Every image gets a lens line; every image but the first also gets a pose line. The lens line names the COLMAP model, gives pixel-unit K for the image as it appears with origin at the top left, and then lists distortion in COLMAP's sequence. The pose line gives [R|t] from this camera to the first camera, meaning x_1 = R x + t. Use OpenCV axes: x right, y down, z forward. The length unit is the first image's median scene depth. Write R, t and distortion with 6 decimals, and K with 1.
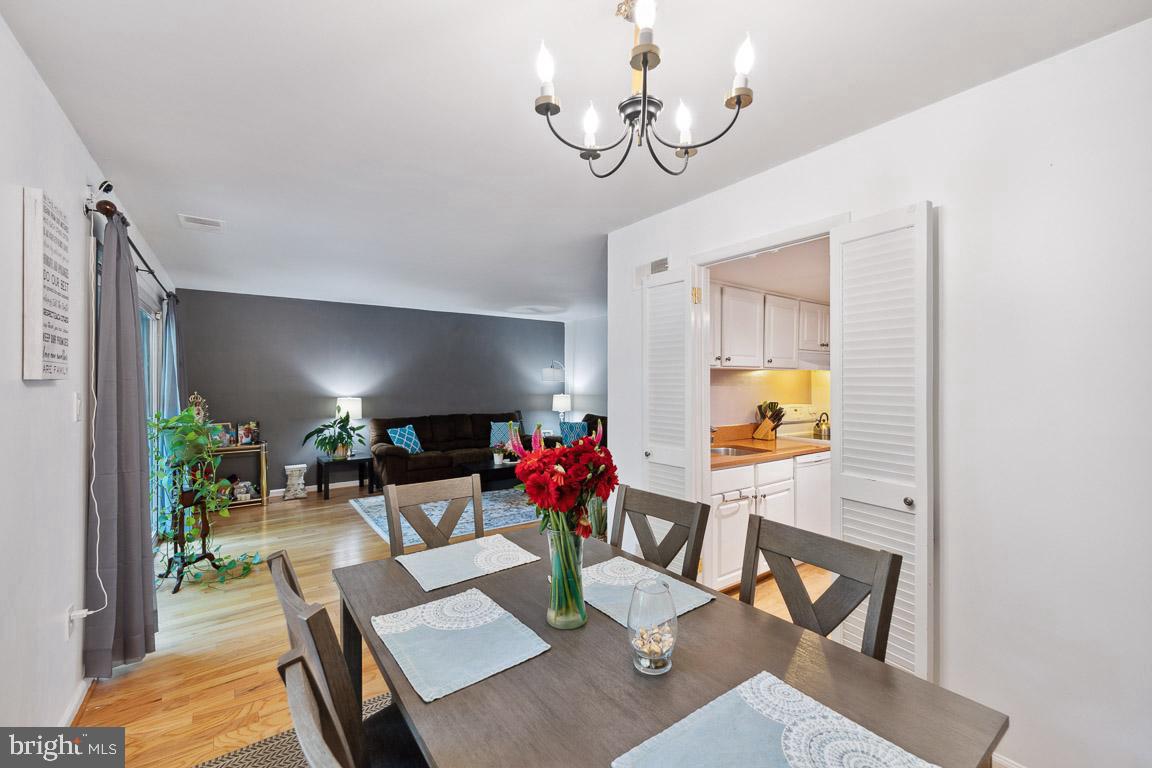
lens RADIAL K [[479.7, 0, 576.0], [0, 479.7, 384.0], [0, 0, 1]] dist [0.000266, 0.000093]
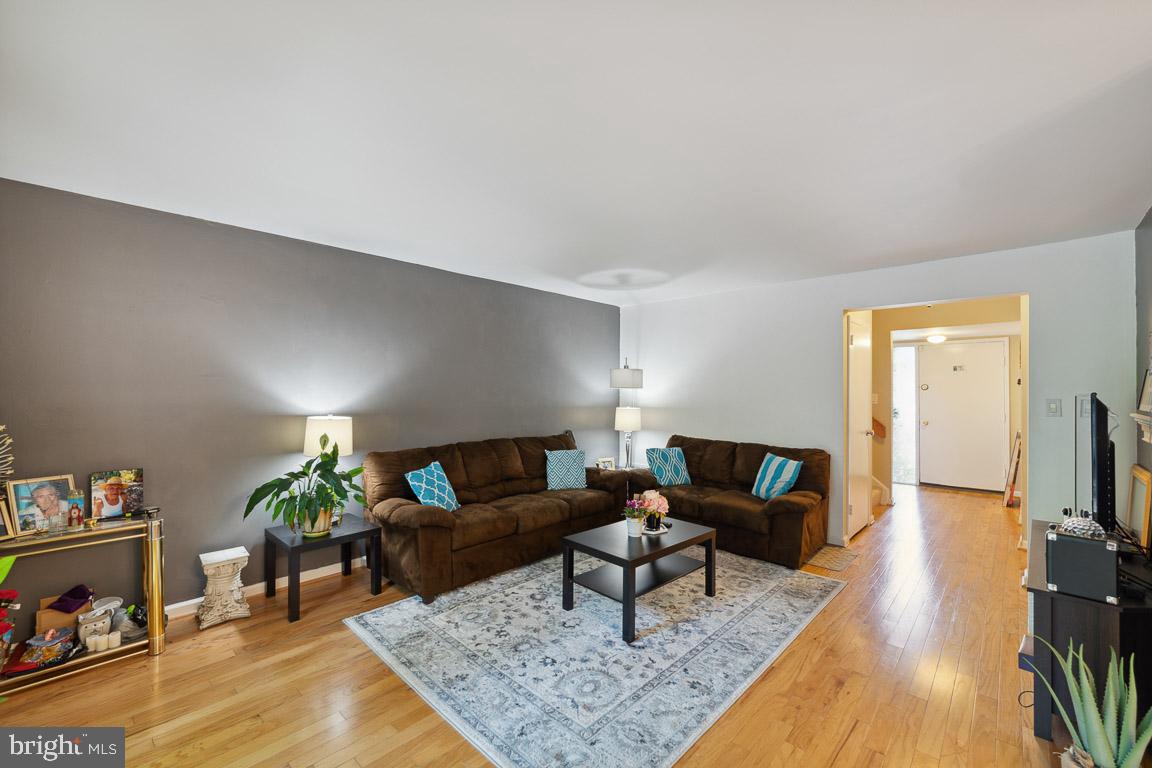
lens RADIAL K [[471.8, 0, 571.7], [0, 471.8, 389.4], [0, 0, 1]] dist [0.000444, 0.000029]
pose [[0.984375, 0.004513, 0.176027, -0.311866], [-0.003730, 0.999982, -0.004782, -0.000395], [-0.176045, 0.004051, 0.984374, 0.445781]]
